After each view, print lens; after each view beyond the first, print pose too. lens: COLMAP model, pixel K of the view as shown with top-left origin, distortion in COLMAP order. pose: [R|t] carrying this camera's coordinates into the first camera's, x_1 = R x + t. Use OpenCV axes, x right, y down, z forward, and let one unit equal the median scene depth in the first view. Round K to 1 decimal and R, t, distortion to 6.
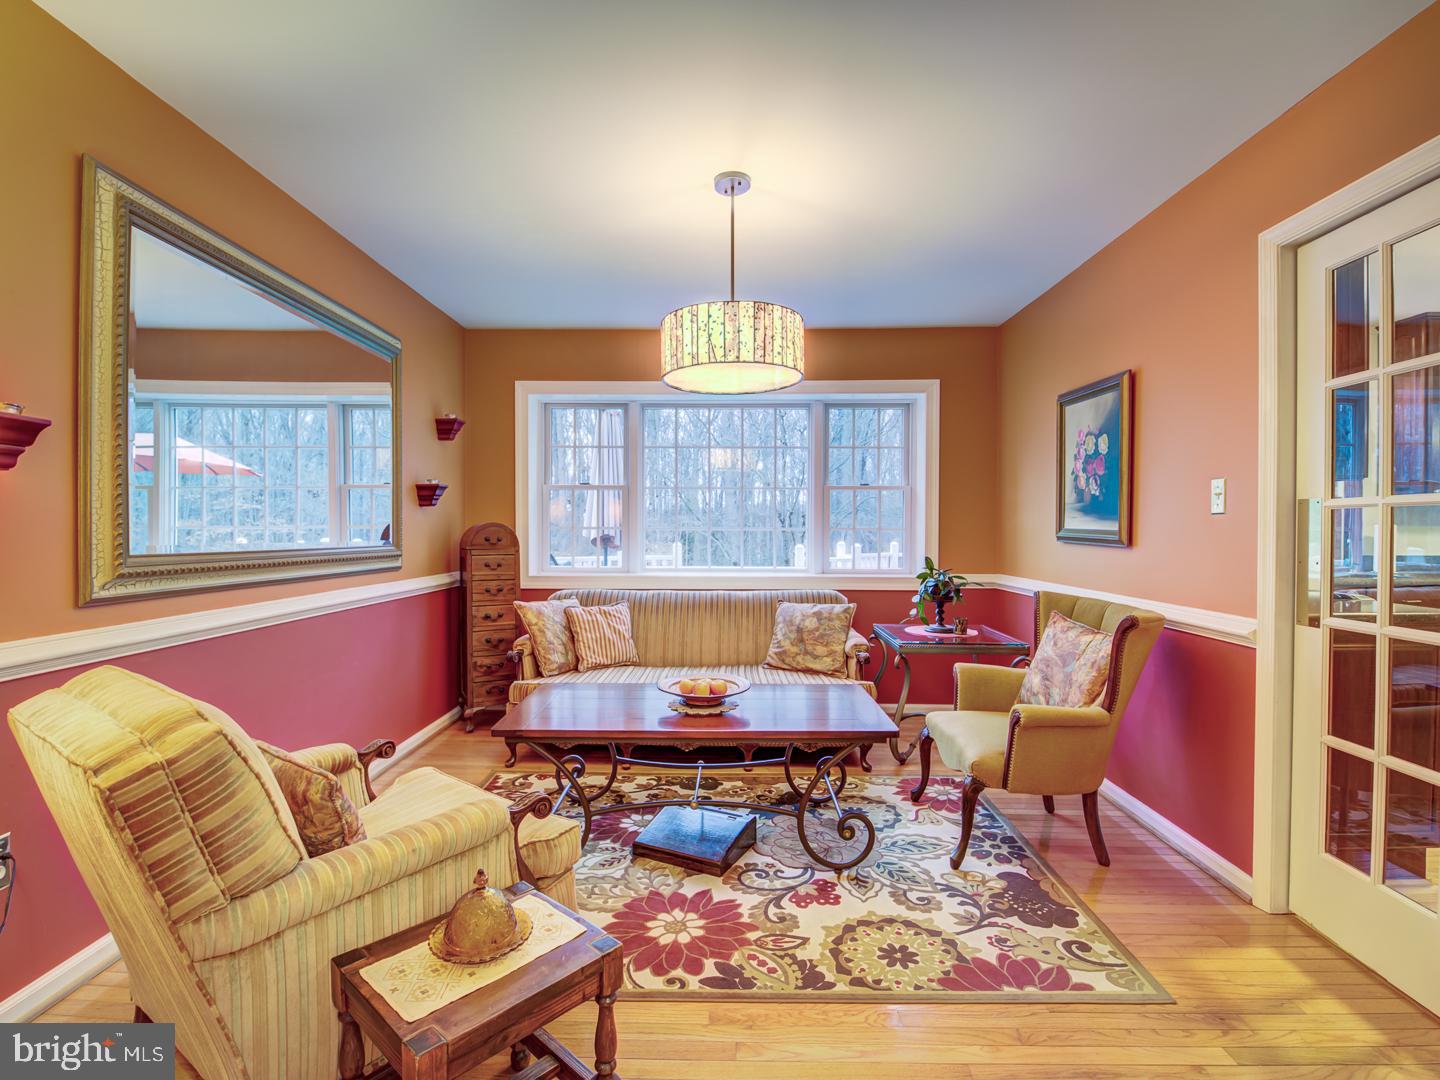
lens RADIAL K [[713.5, 0, 711.2], [0, 713.5, 537.8], [0, 0, 1]] dist [-0.001371, -0.012315]
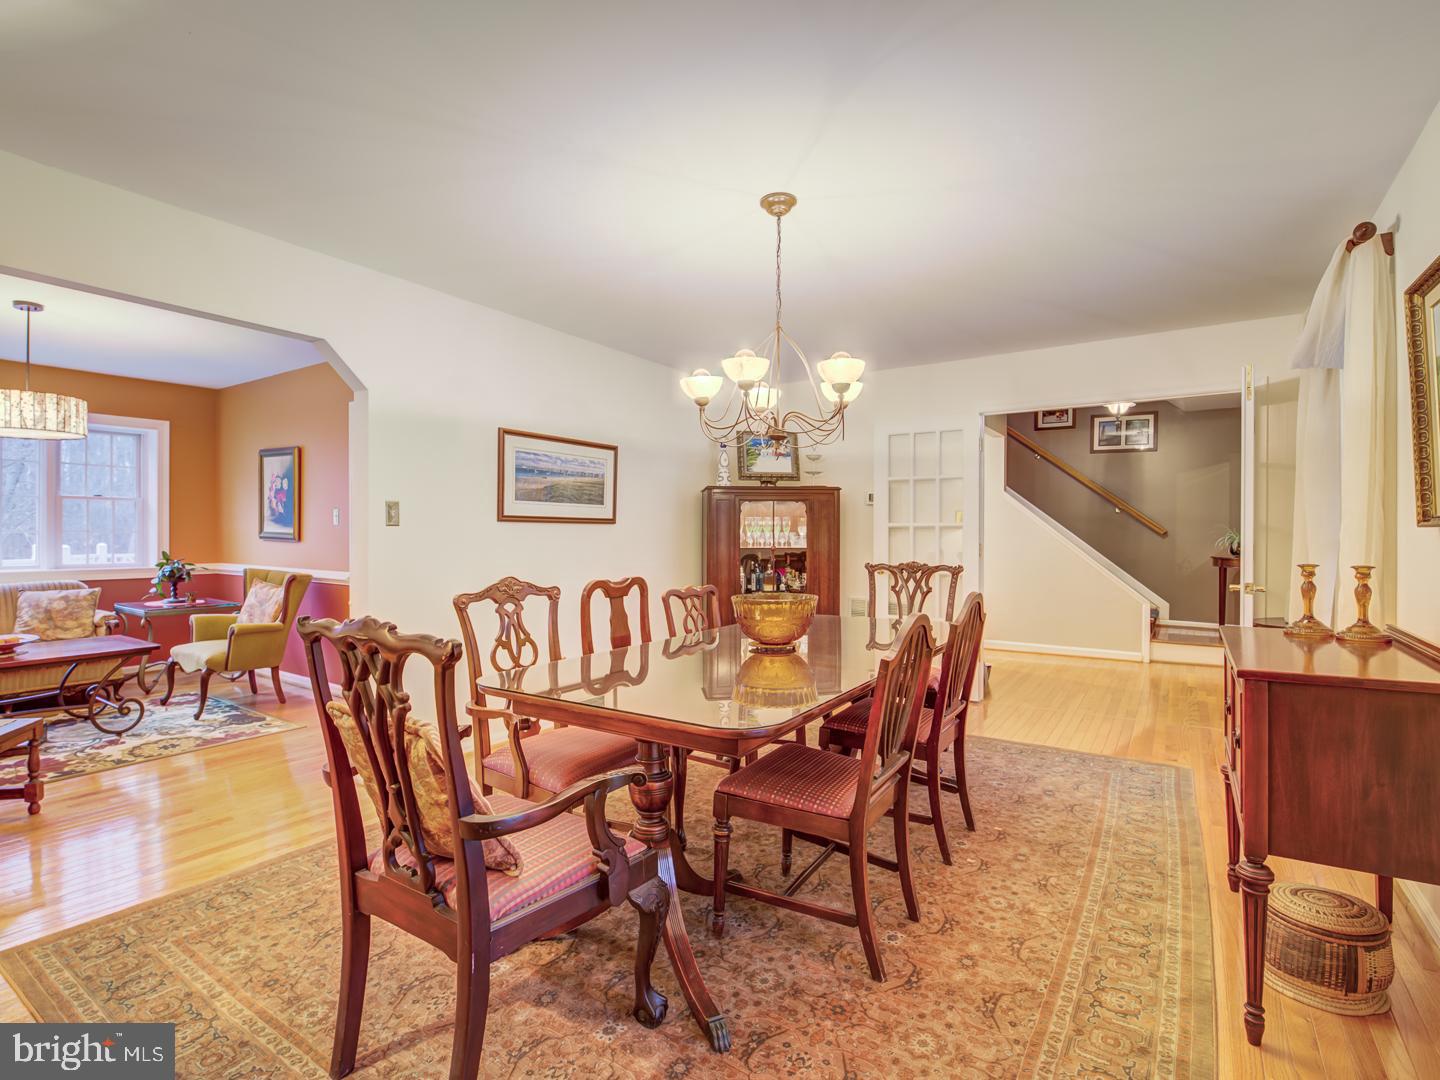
lens RADIAL K [[713.5, 0, 711.2], [0, 713.5, 537.8], [0, 0, 1]] dist [-0.001371, -0.012315]
pose [[0.544510, -0.006963, 0.838725, -0.325318], [0.008598, 0.999959, 0.002720, 0.006032], [-0.838710, 0.005731, 0.544548, -0.772582]]
